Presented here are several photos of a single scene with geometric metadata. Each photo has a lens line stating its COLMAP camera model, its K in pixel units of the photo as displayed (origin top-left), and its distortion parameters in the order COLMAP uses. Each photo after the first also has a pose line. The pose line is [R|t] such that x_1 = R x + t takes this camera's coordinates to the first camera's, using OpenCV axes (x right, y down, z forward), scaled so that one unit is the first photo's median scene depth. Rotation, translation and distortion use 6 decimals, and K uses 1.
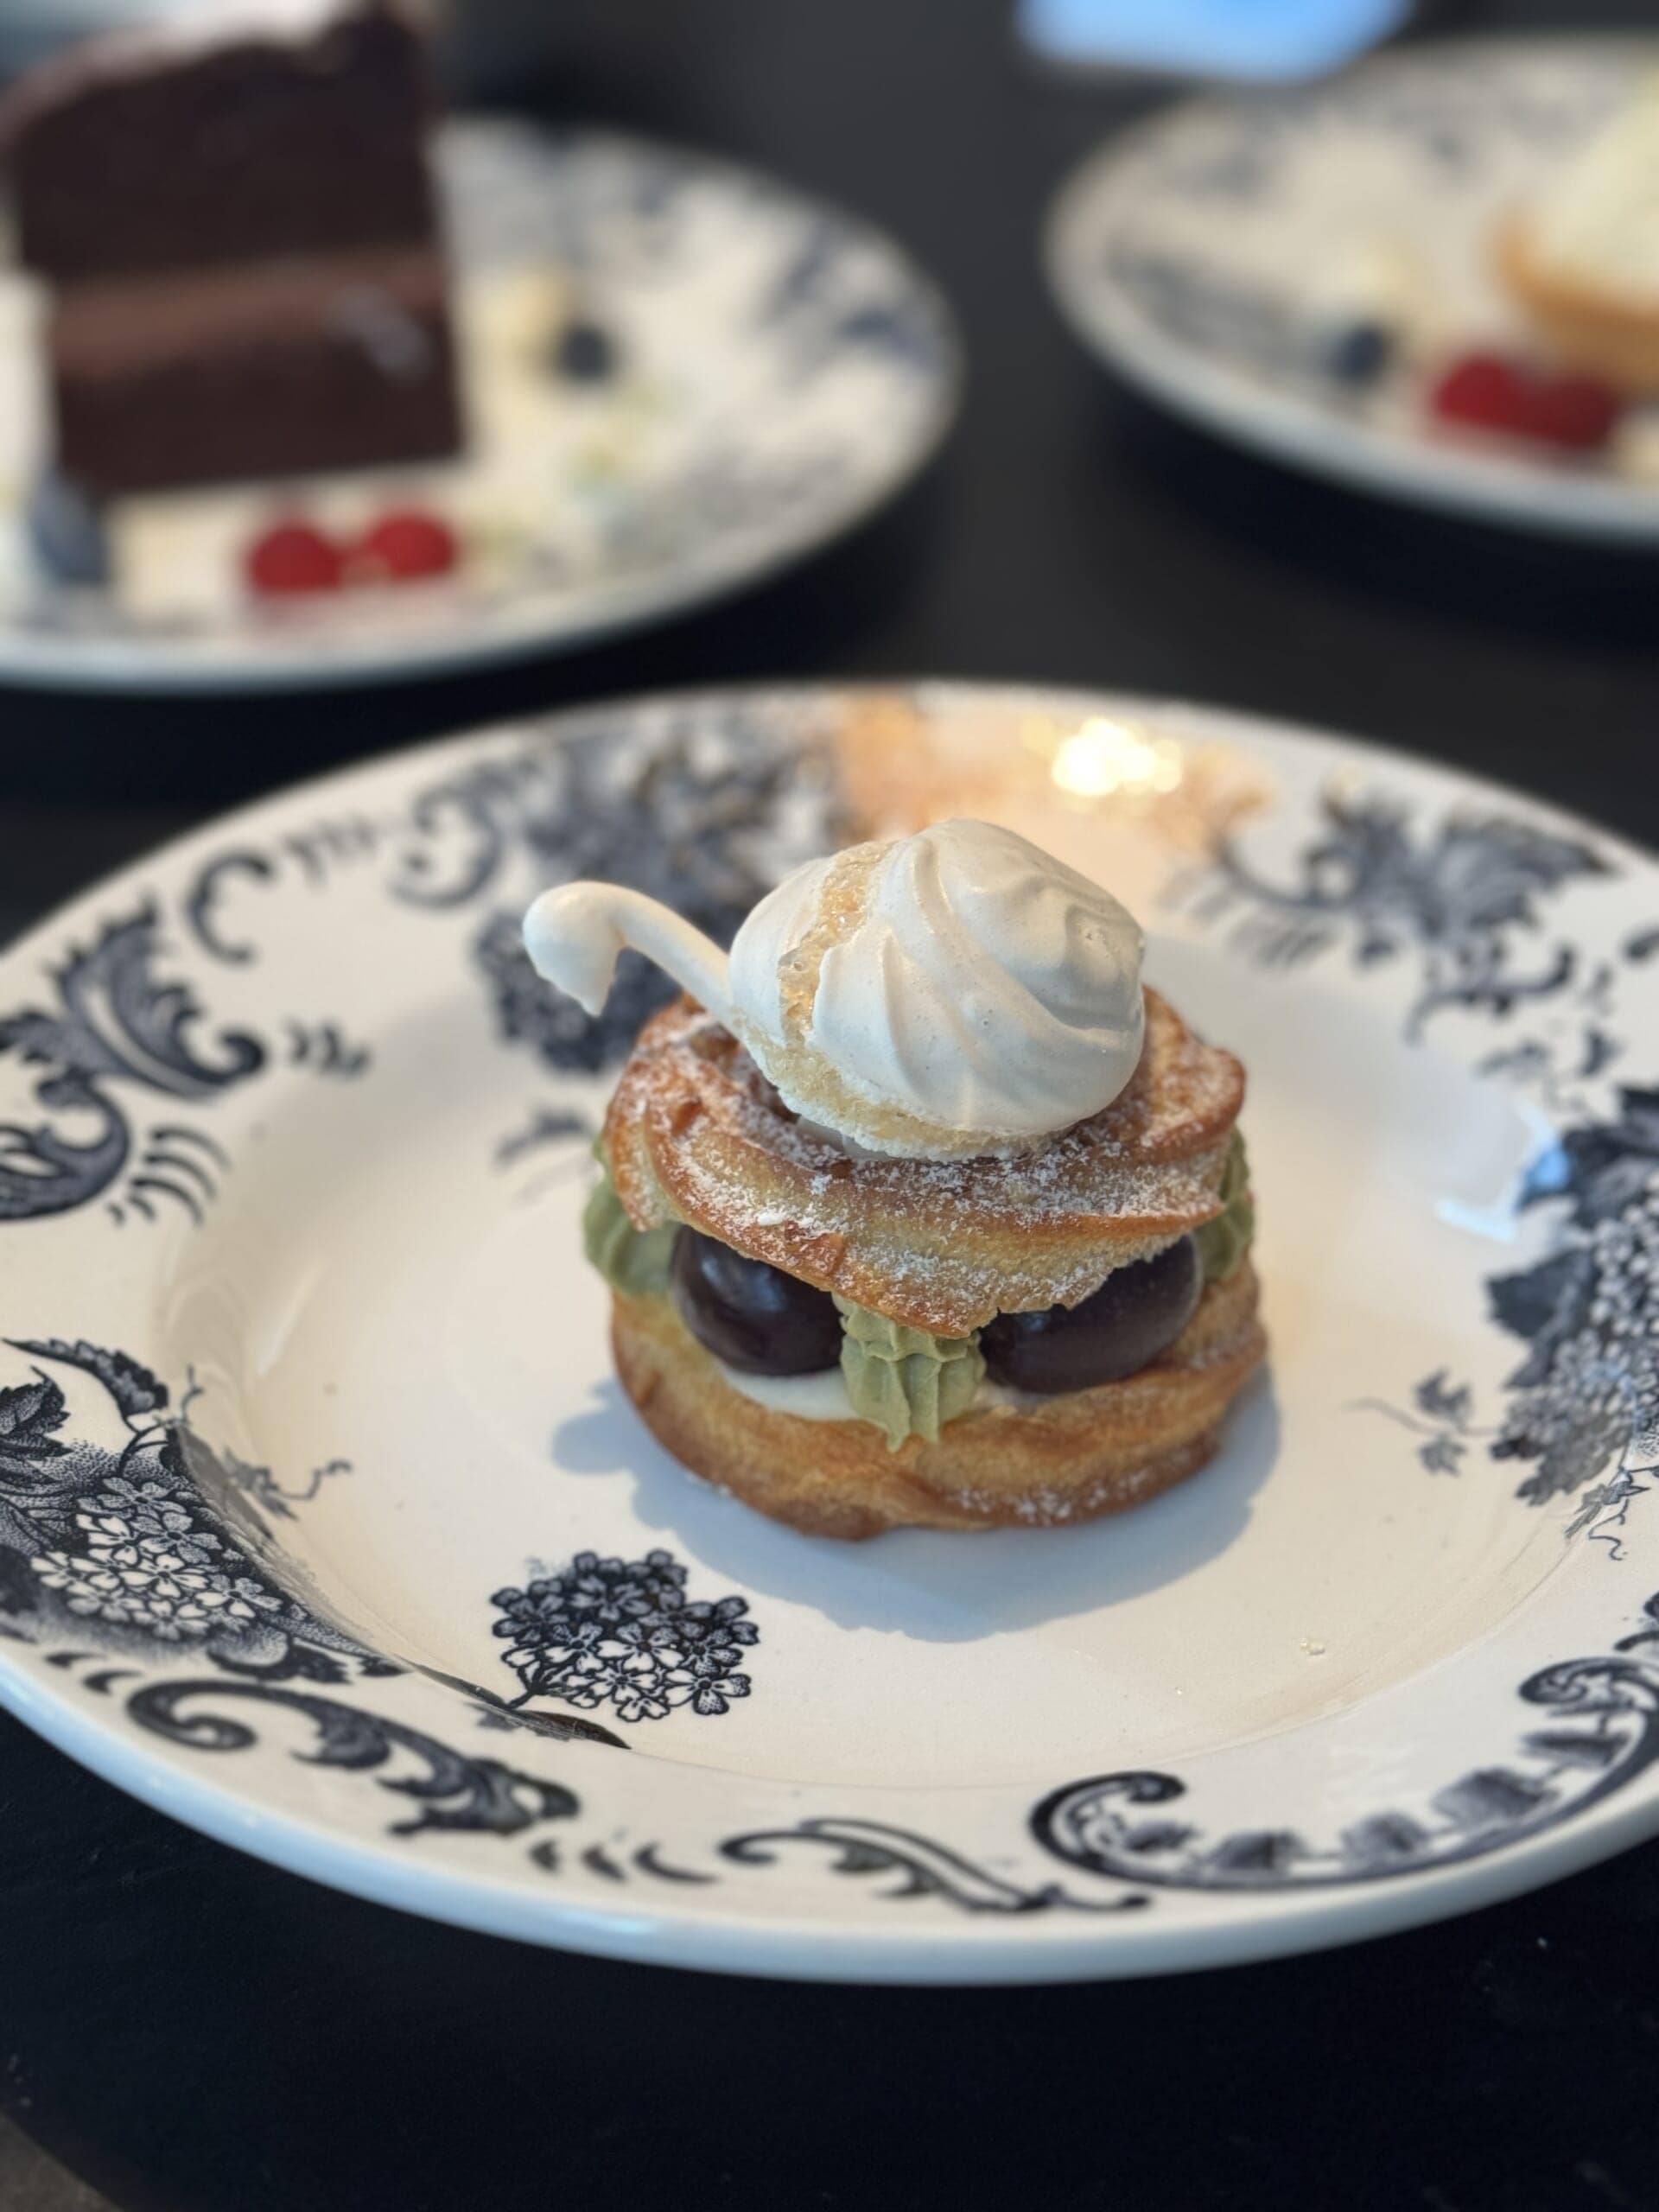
lens RADIAL K [[3673.9, 0, 829.5], [0, 3673.9, 1106.0], [0, 0, 1]] dist [0.145780, 0.016088]
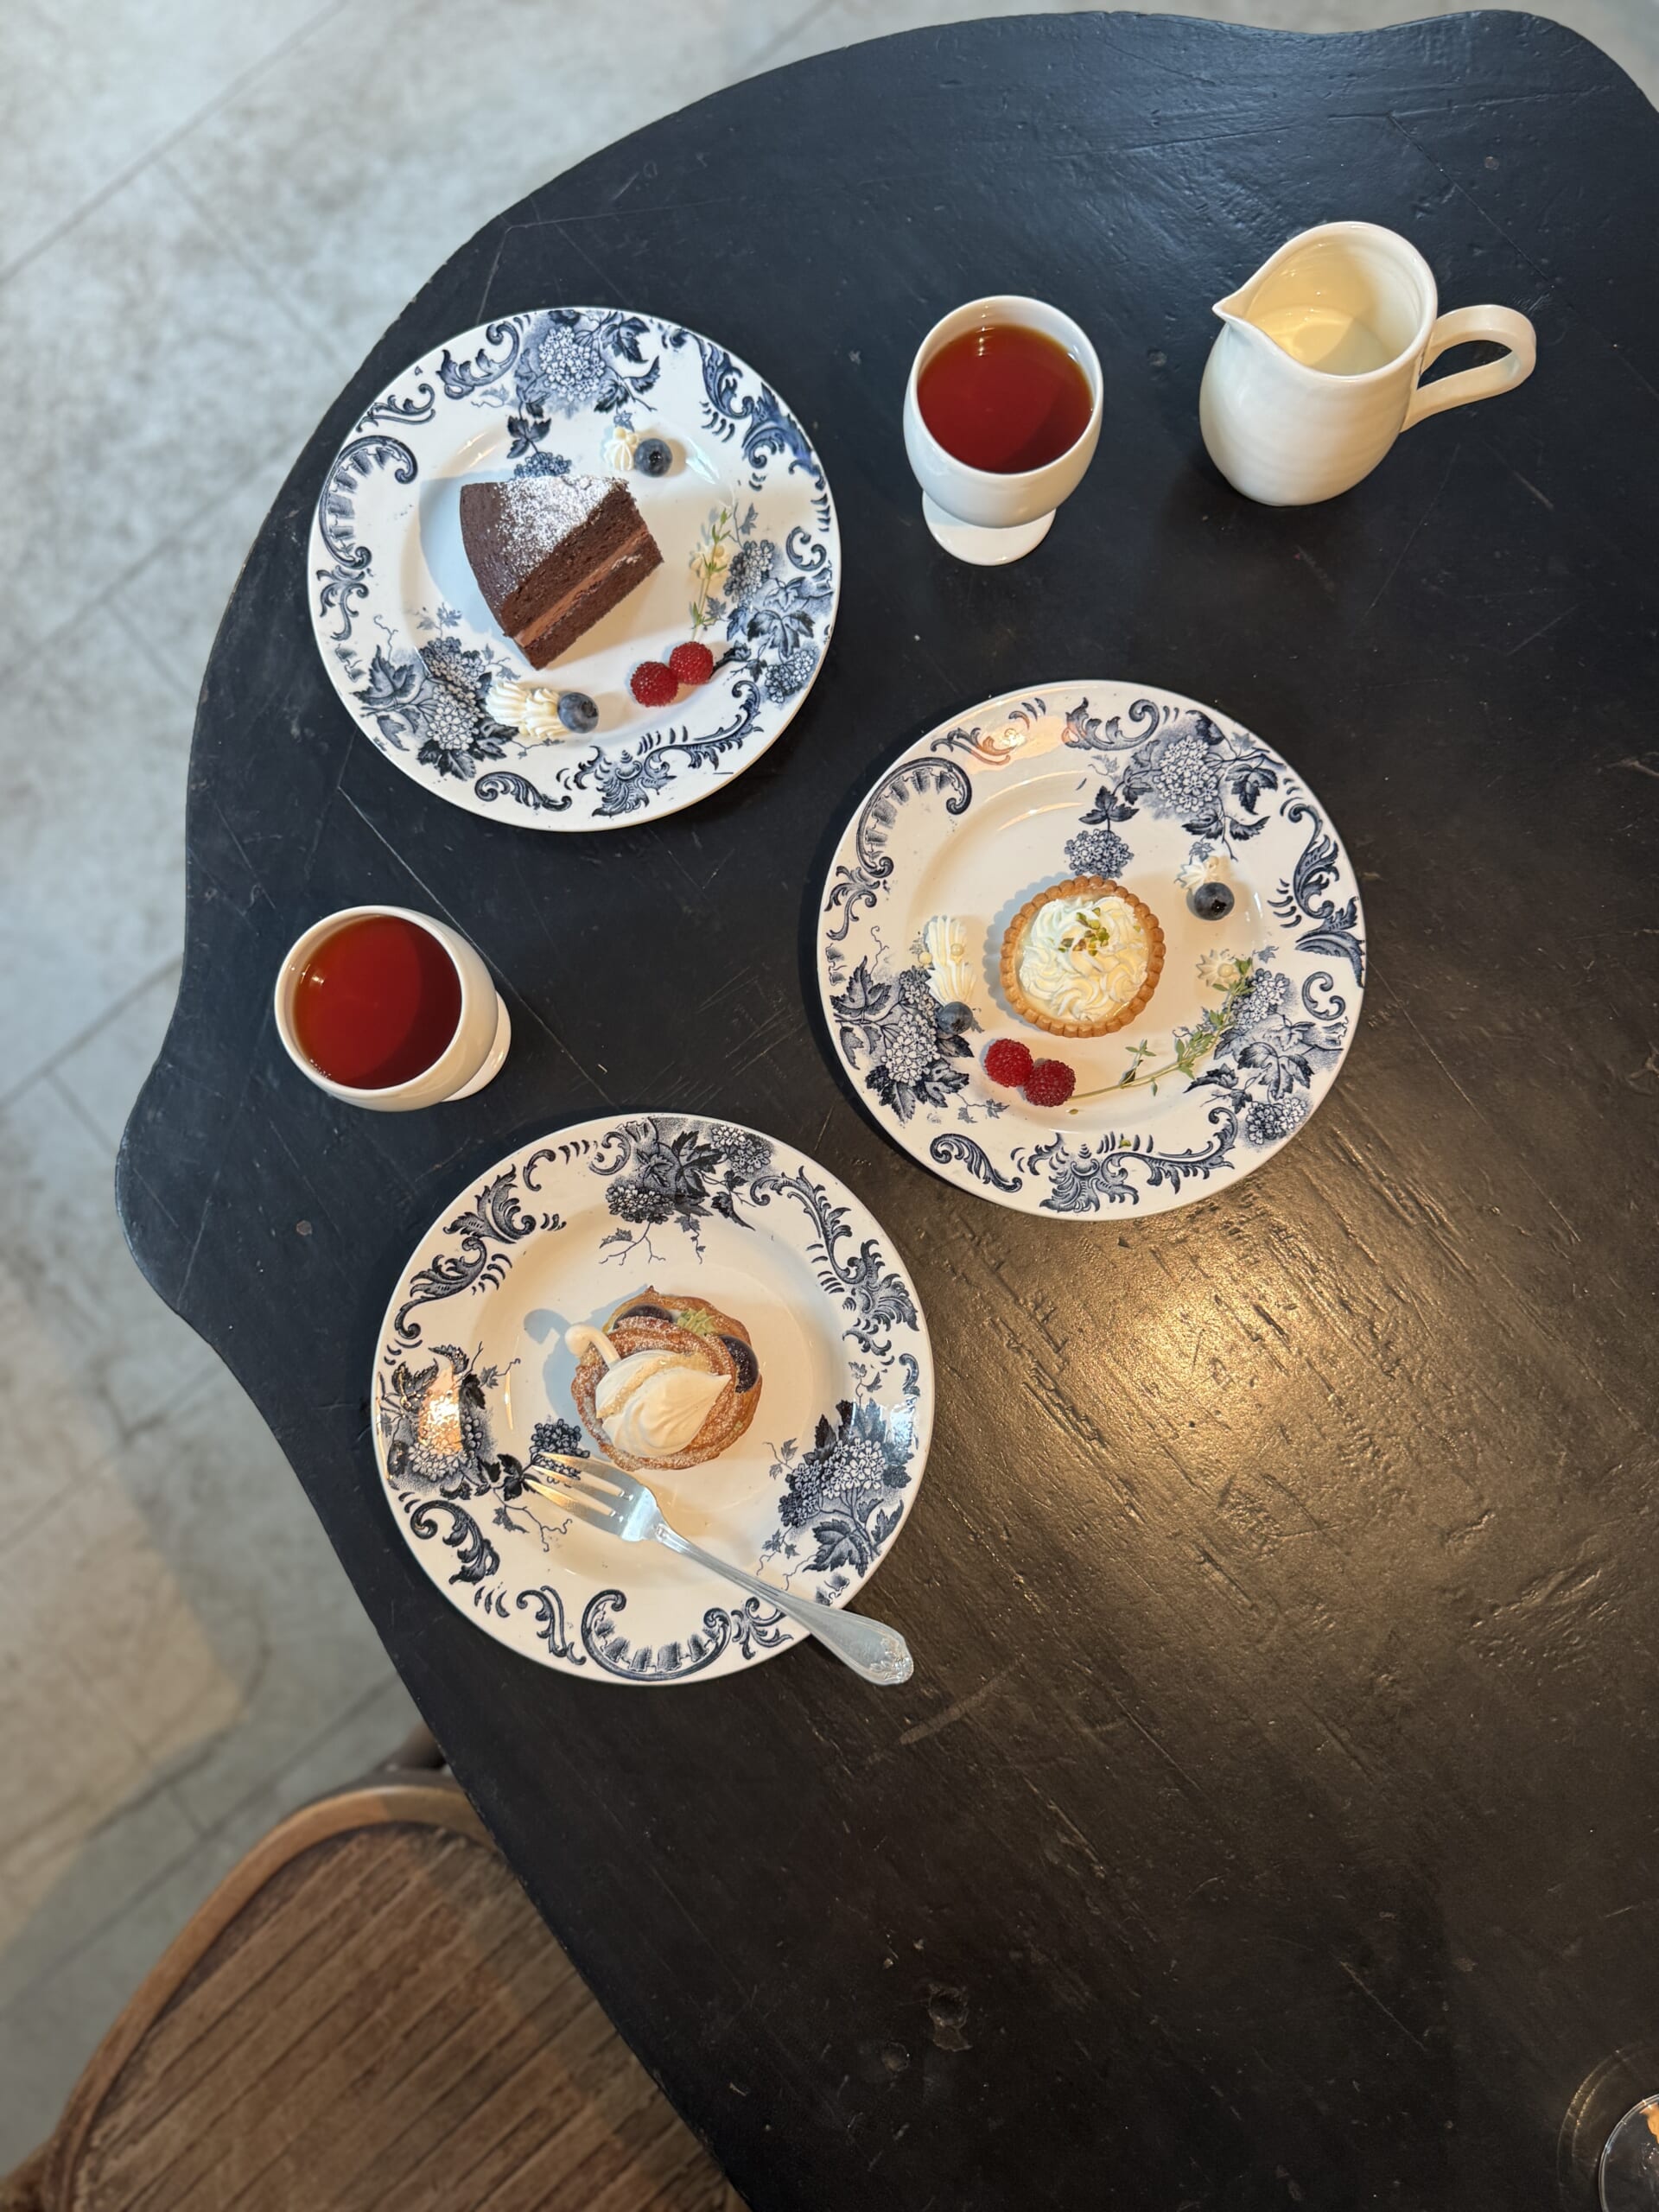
lens RADIAL K [[1543.9, 0, 829.5], [0, 1543.9, 1106.0], [0, 0, 1]] dist [0.119101, -0.000176]
pose [[0.918647, 0.392639, -0.043847, 0.125880], [-0.198298, 0.554228, 0.808399, -1.322548], [0.341710, -0.733939, 0.586999, 0.305166]]
